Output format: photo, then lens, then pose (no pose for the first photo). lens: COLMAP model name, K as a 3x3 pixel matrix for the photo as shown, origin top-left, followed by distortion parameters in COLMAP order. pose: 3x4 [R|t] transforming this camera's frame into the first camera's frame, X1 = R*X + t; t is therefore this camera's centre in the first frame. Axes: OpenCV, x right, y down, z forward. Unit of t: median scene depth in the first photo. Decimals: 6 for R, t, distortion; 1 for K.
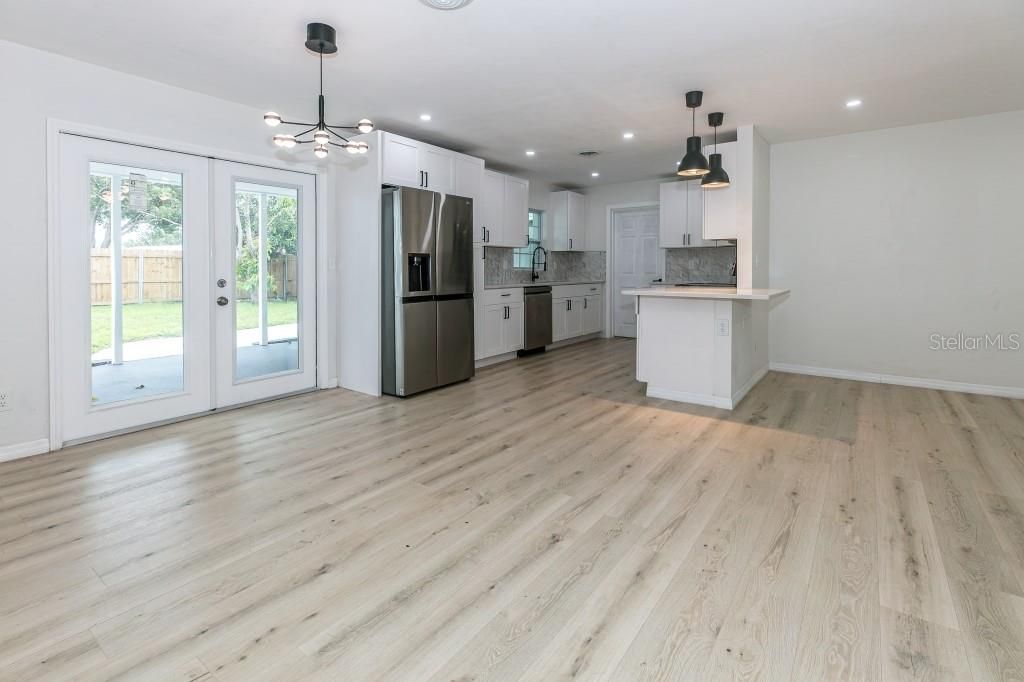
lens RADIAL K [[467.4, 0, 511.2], [0, 467.4, 275.5], [0, 0, 1]] dist [0.000397, 0.000244]
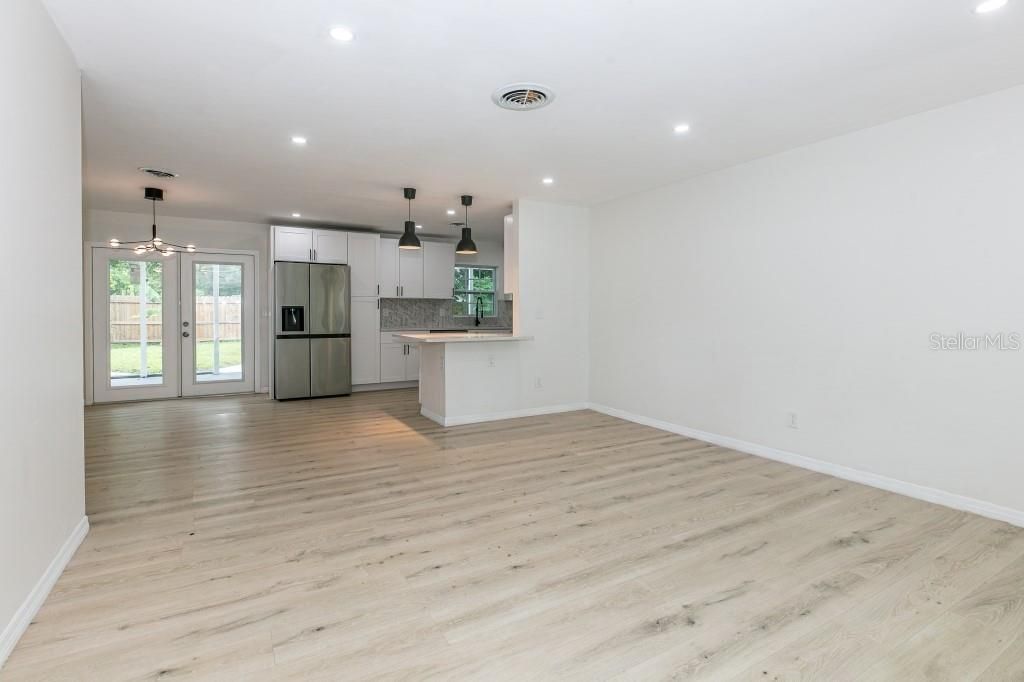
lens RADIAL K [[468.9, 0, 515.6], [0, 468.9, 317.0], [0, 0, 1]] dist [0.001725, 0.000211]
pose [[0.927502, 0.007782, -0.373736, 1.153635], [-0.009219, 0.999955, -0.002058, -0.017751], [0.373704, 0.005354, 0.927533, -0.140960]]
